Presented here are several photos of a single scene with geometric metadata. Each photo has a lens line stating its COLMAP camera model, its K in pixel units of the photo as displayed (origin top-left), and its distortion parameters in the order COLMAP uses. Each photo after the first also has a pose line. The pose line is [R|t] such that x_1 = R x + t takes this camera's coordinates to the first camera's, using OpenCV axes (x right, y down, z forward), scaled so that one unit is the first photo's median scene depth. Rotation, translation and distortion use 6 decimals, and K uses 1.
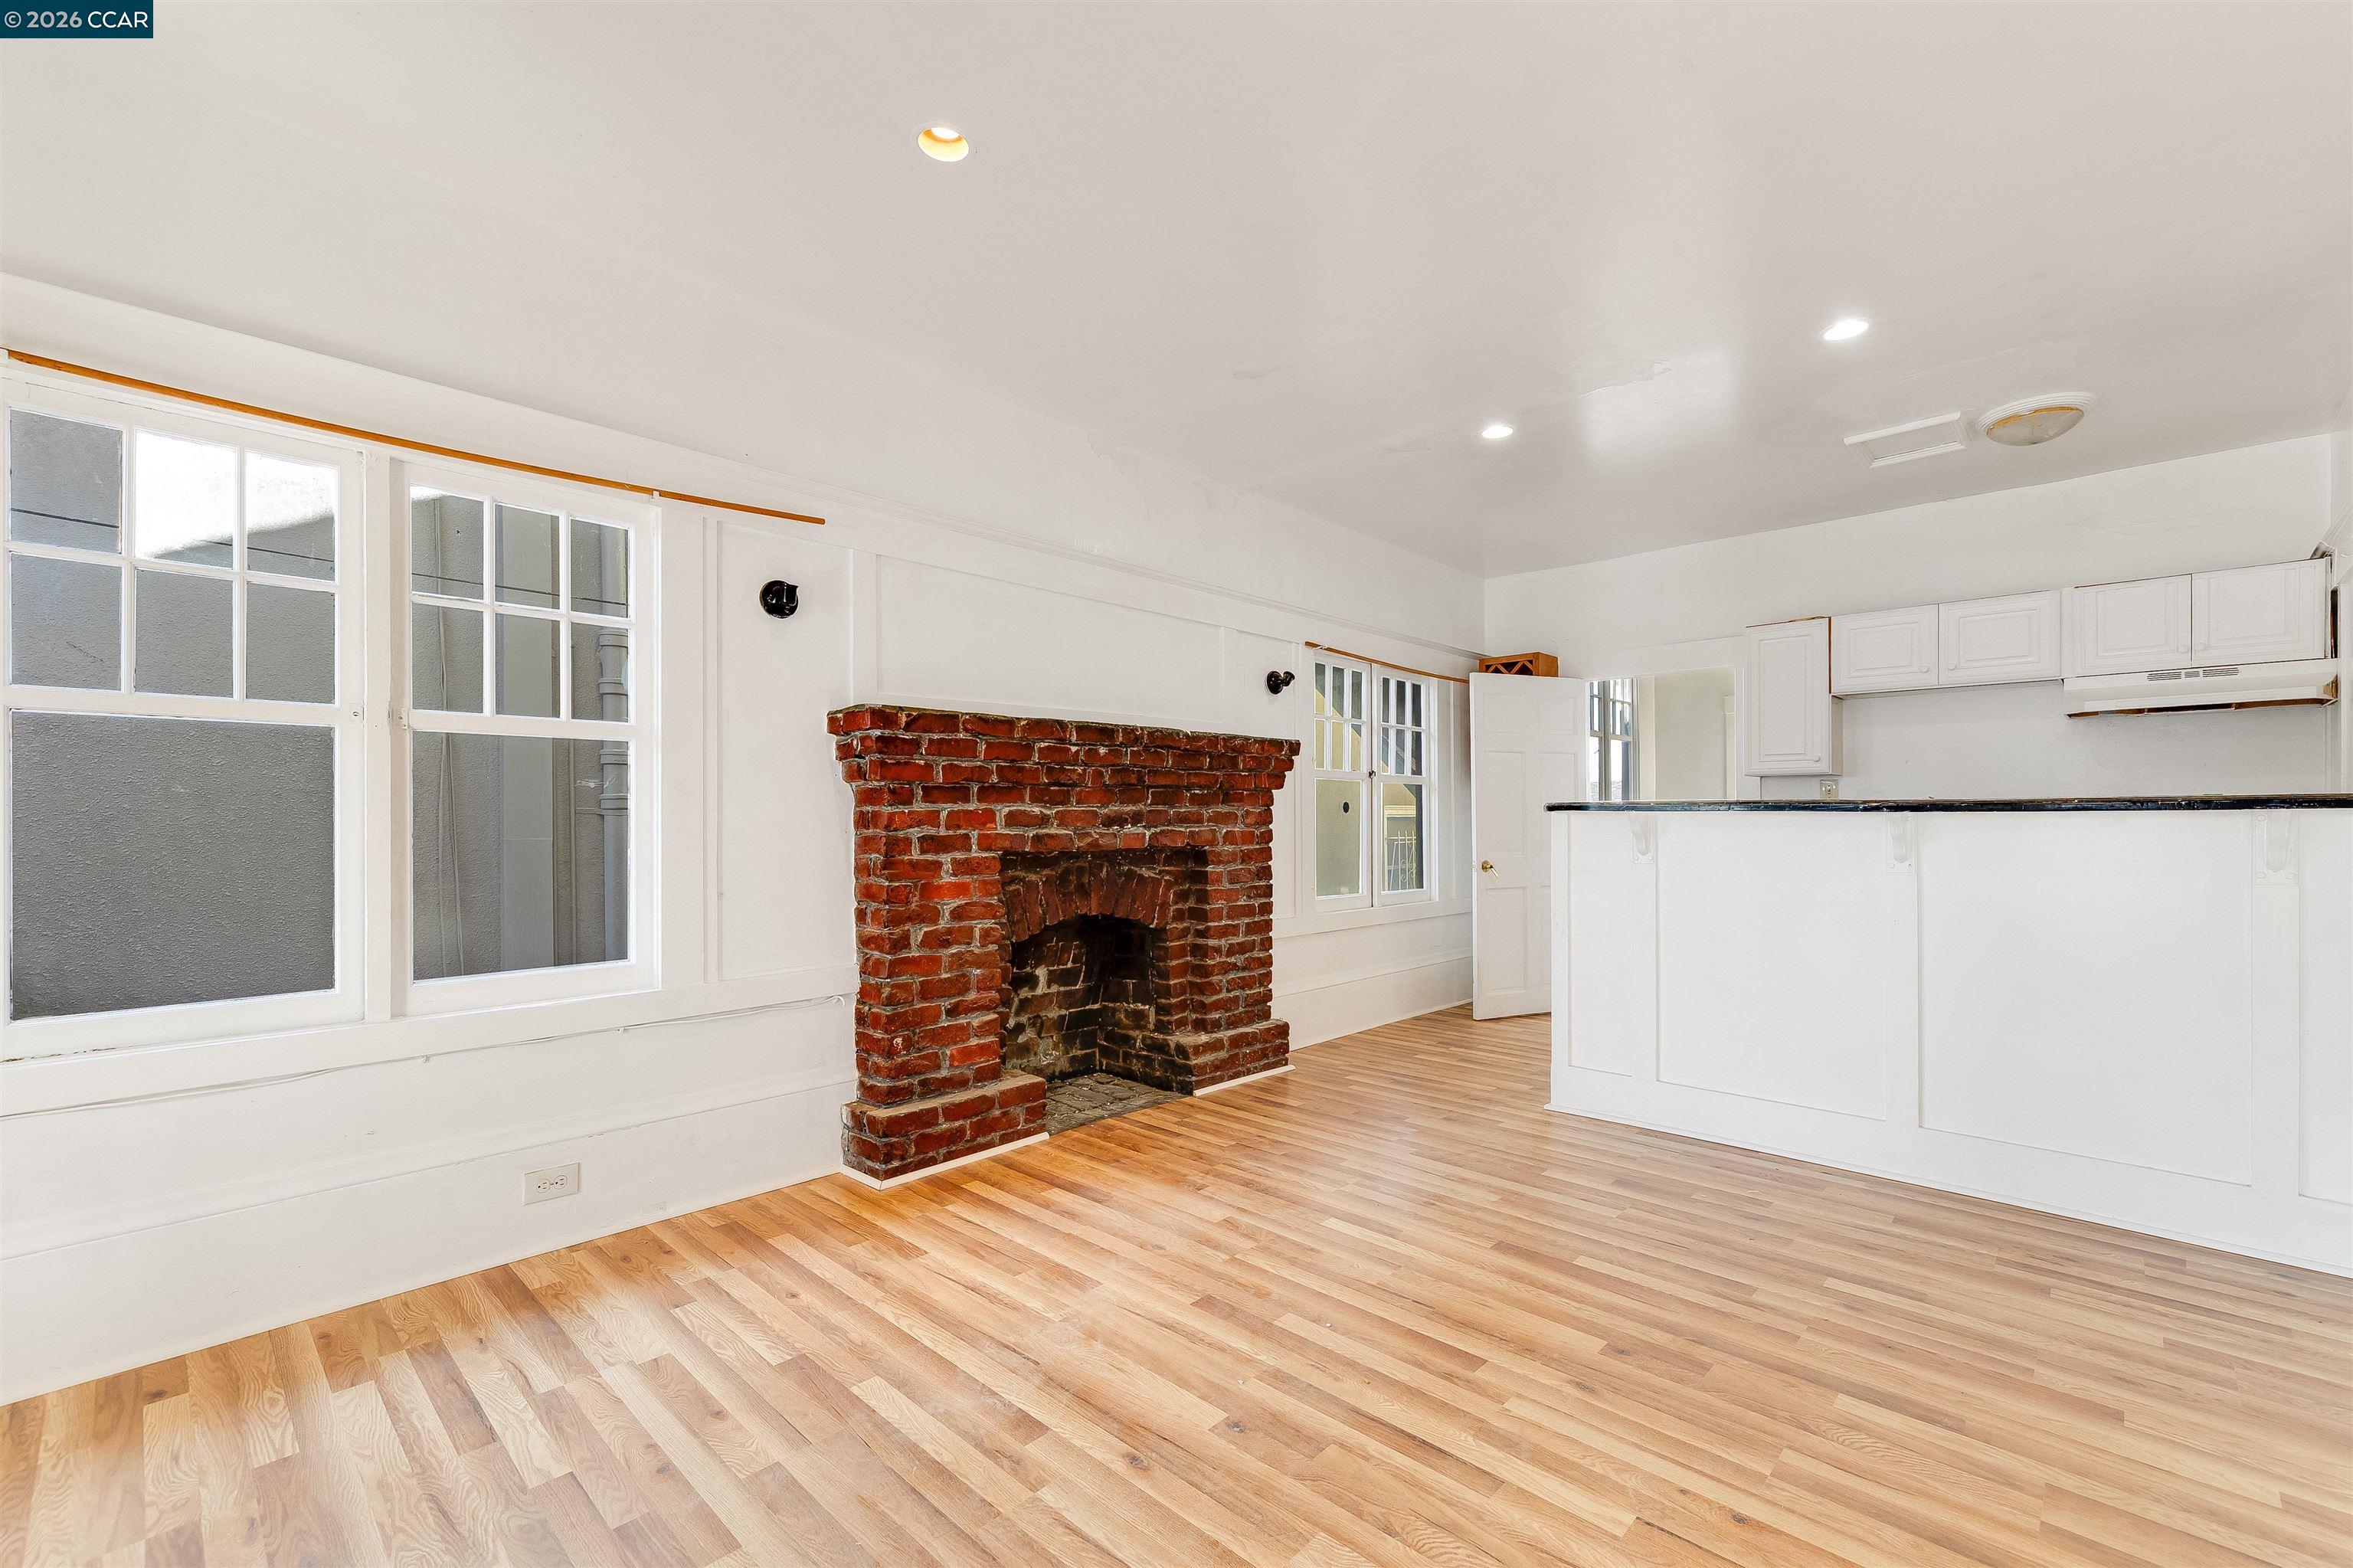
lens RADIAL K [[1002.7, 0, 1164.9], [0, 1002.7, 815.8], [0, 0, 1]] dist [0.004080, 0.000557]
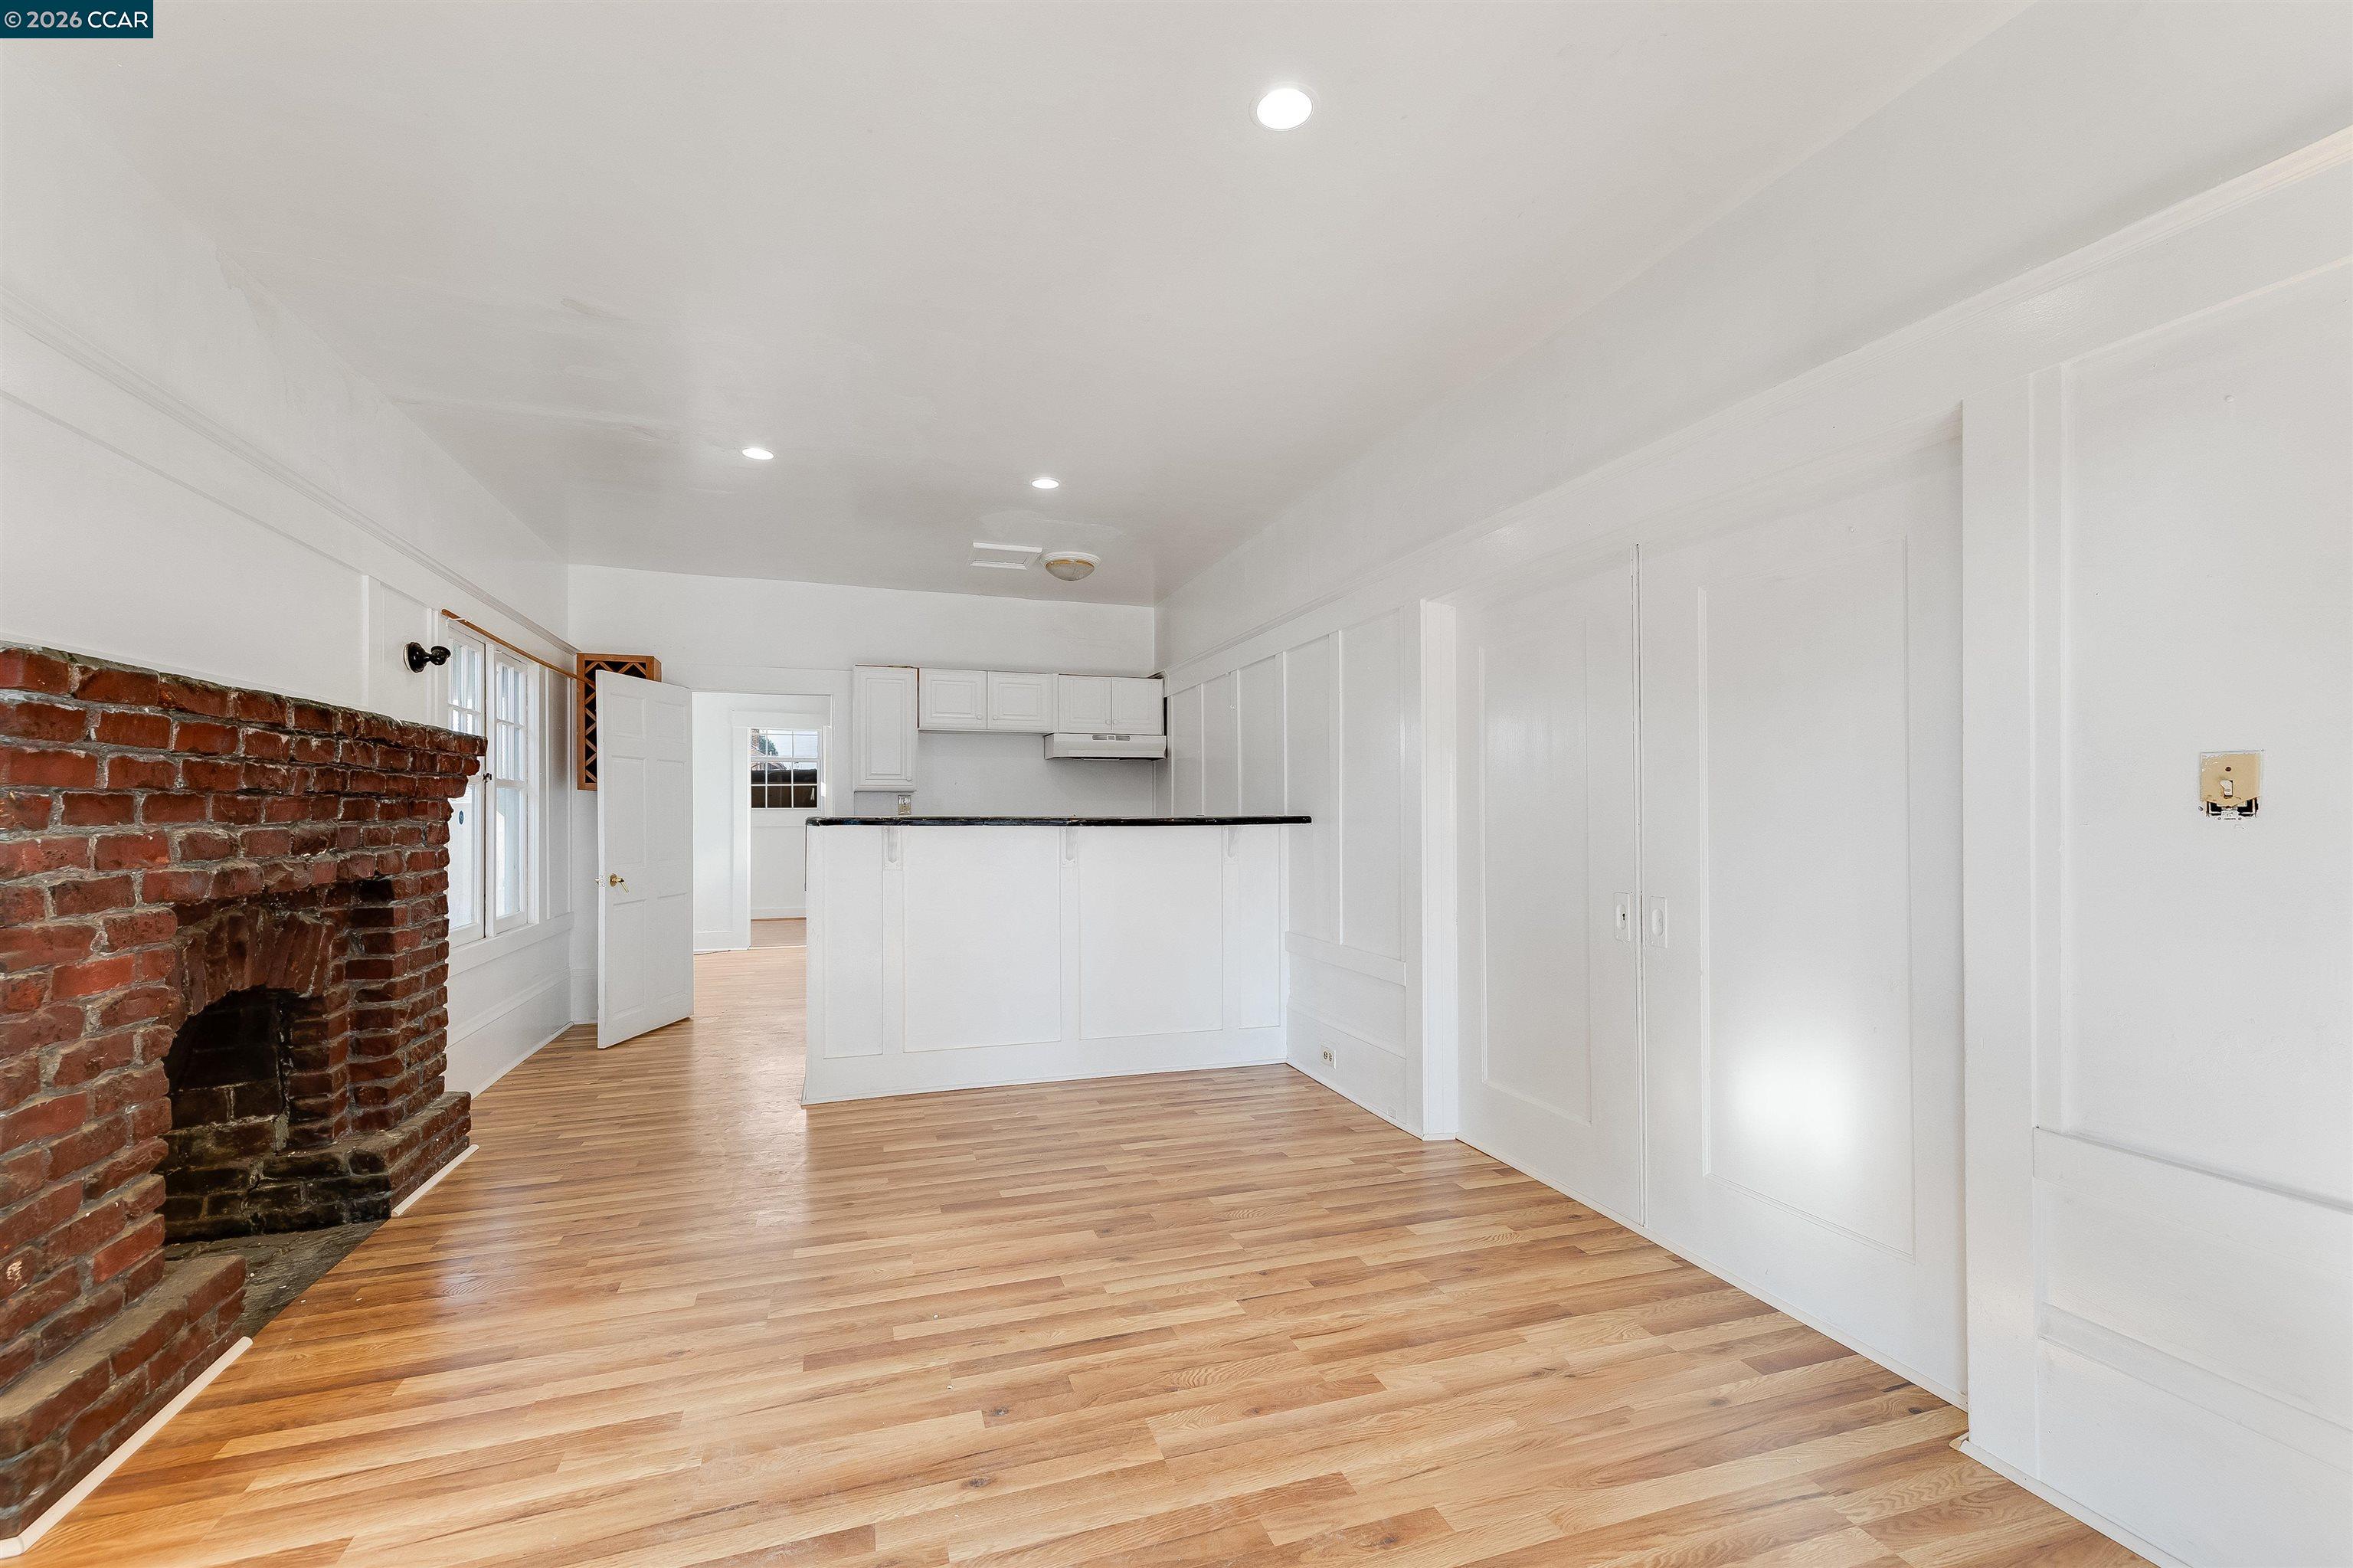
lens RADIAL K [[1002.7, 0, 1180.6], [0, 1002.7, 799.6], [0, 0, 1]] dist [0.004080, 0.000557]
pose [[0.450414, 0.012846, 0.892727, -0.475896], [-0.000762, 0.999902, -0.014004, -0.020242], [-0.892819, 0.005627, 0.450380, 0.196649]]
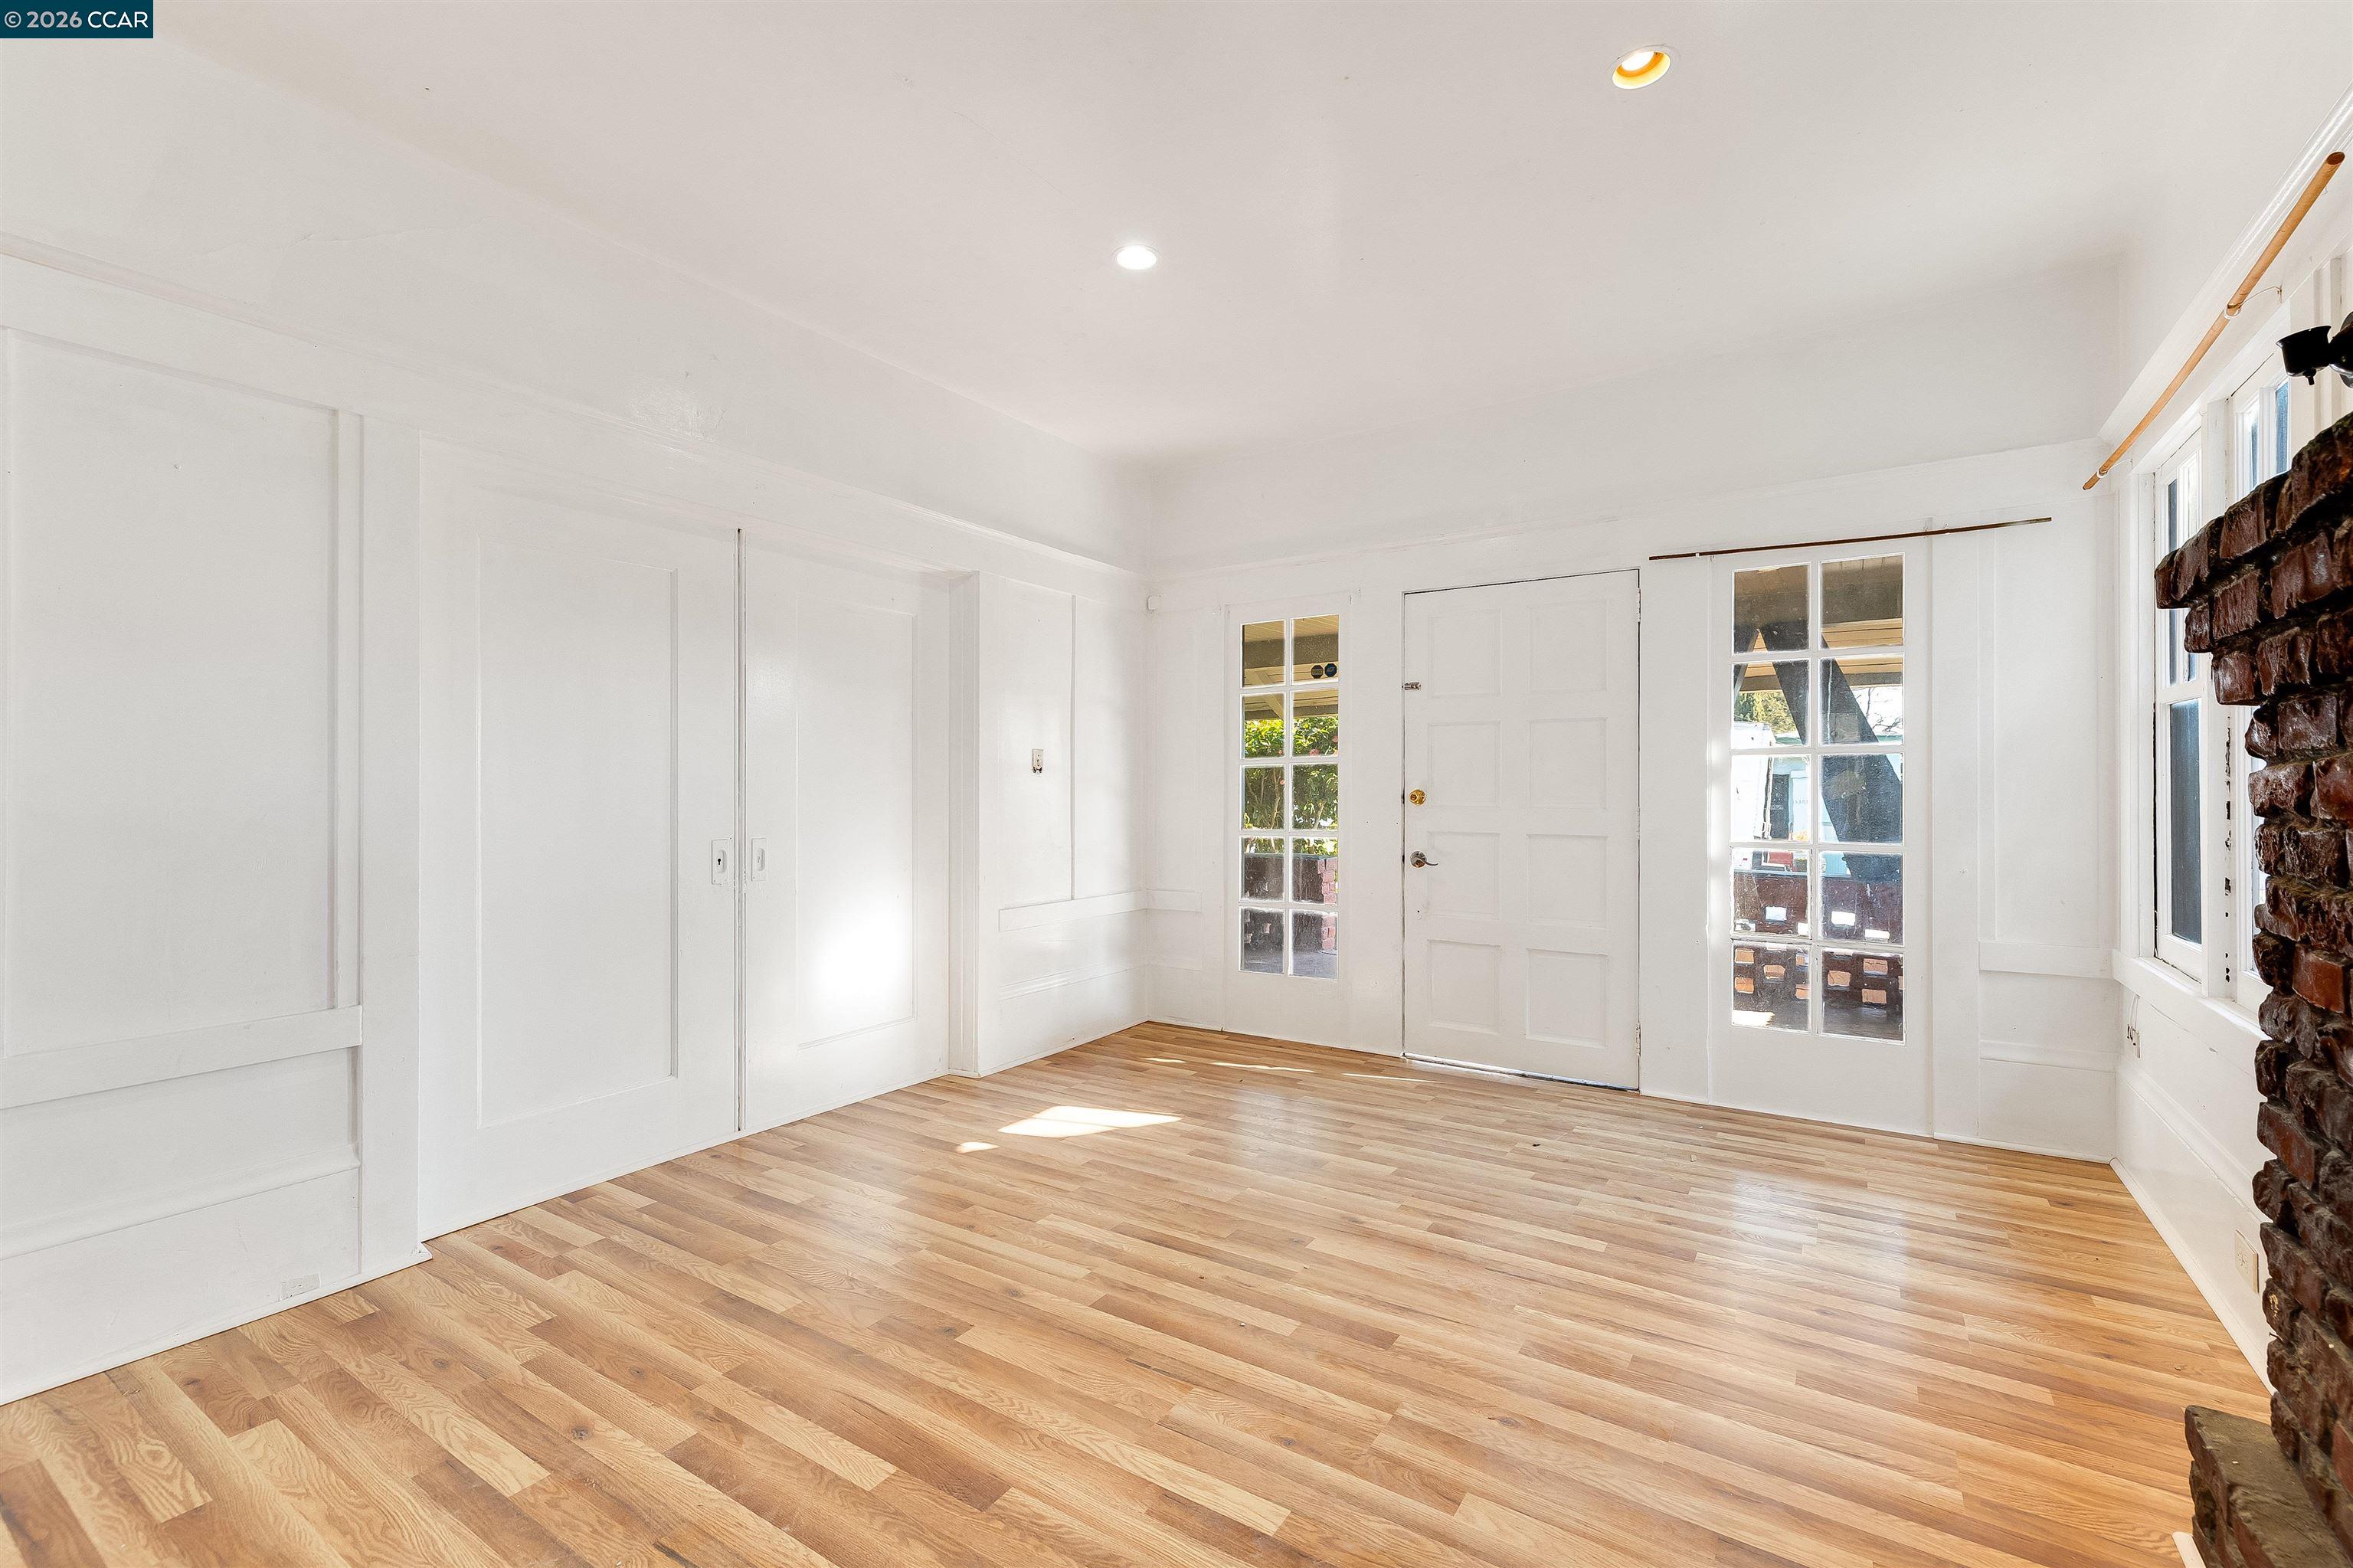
lens RADIAL K [[1002.7, 0, 1209.8], [0, 1002.7, 785.1], [0, 0, 1]] dist [0.004080, 0.000557]
pose [[-0.975899, 0.002479, -0.218207, 0.277191], [0.002893, 0.999995, -0.001577, 0.001692], [0.218202, -0.002170, -0.975901, 1.334276]]
